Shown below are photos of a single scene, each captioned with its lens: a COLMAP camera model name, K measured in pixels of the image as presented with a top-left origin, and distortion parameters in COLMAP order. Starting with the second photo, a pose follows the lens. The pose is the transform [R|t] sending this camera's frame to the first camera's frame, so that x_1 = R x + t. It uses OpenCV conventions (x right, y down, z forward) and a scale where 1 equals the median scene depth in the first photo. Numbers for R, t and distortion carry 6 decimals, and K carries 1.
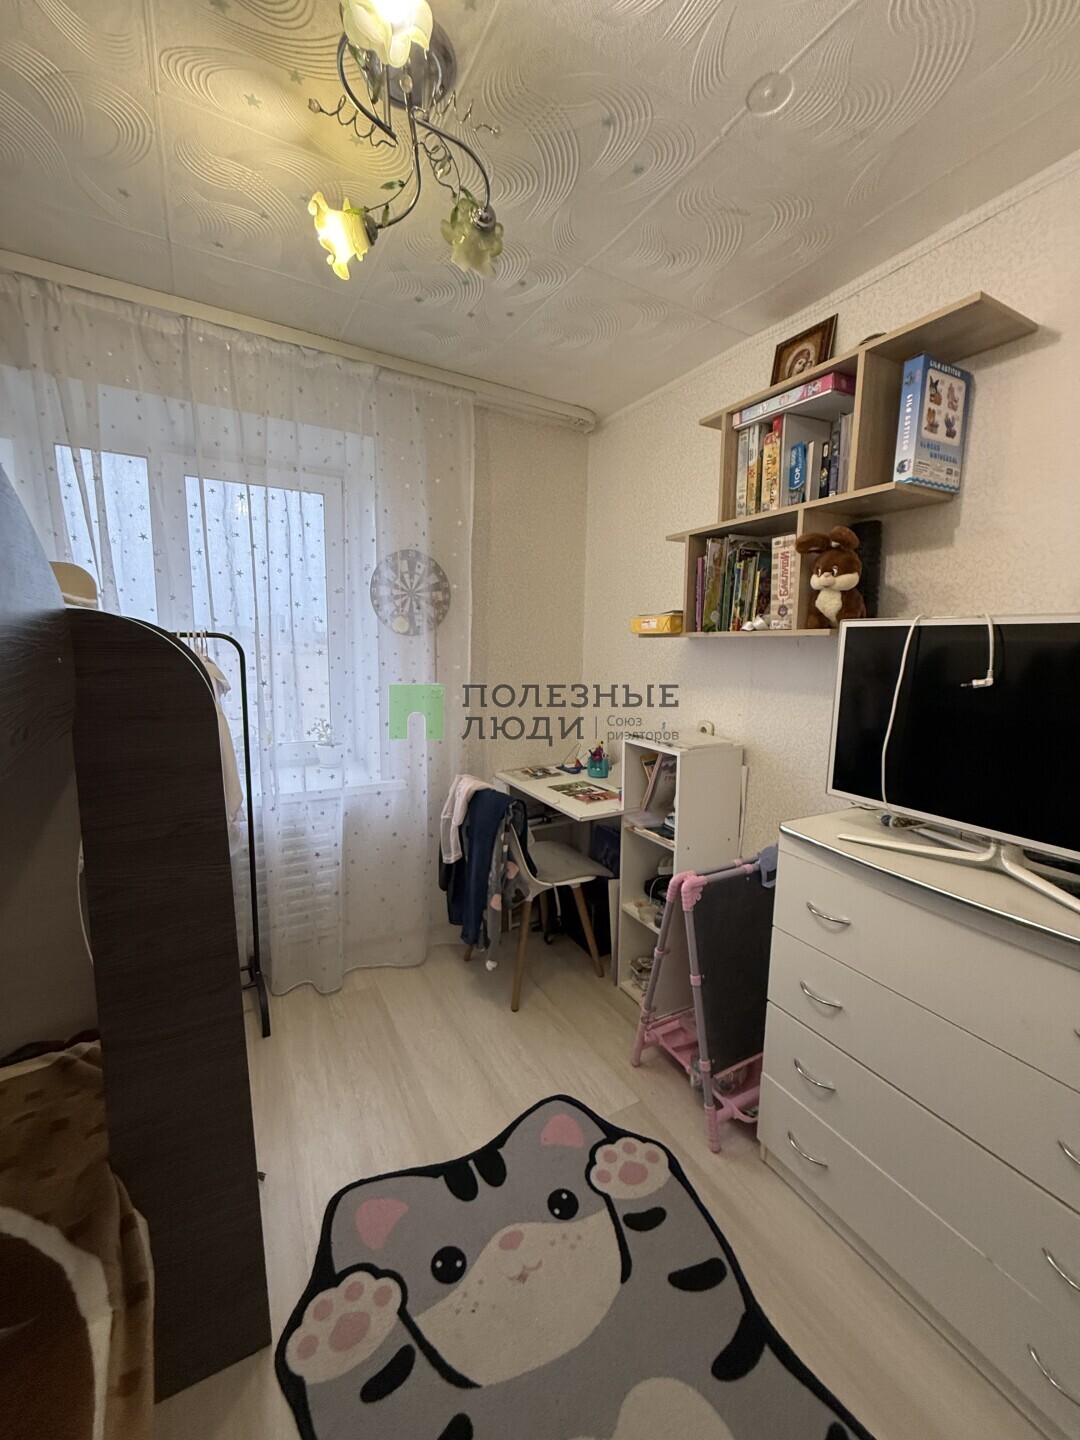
lens RADIAL K [[572.5, 0, 540.9], [0, 572.5, 714.4], [0, 0, 1]] dist [-0.001906, -0.000515]
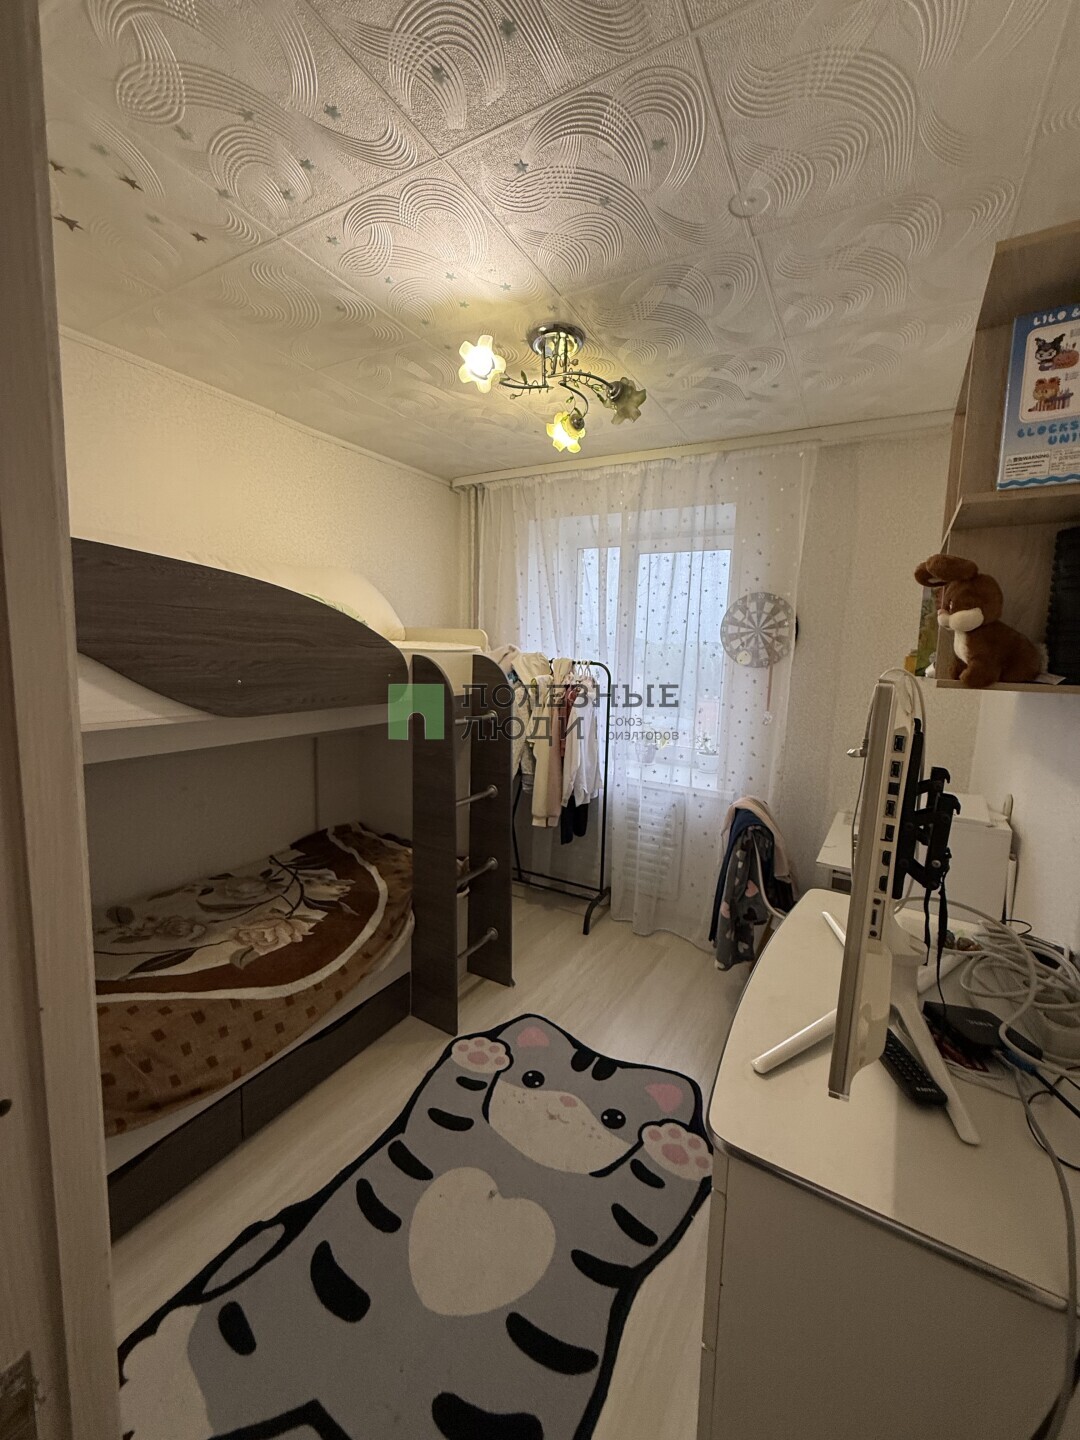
lens RADIAL K [[572.5, 0, 539.5], [0, 572.5, 716.7], [0, 0, 1]] dist [-0.001906, -0.000515]
pose [[0.496492, 0.108310, -0.861257, 0.970703], [-0.138141, 0.989399, 0.044790, -0.060589], [0.856979, 0.096737, 0.506191, 0.134110]]
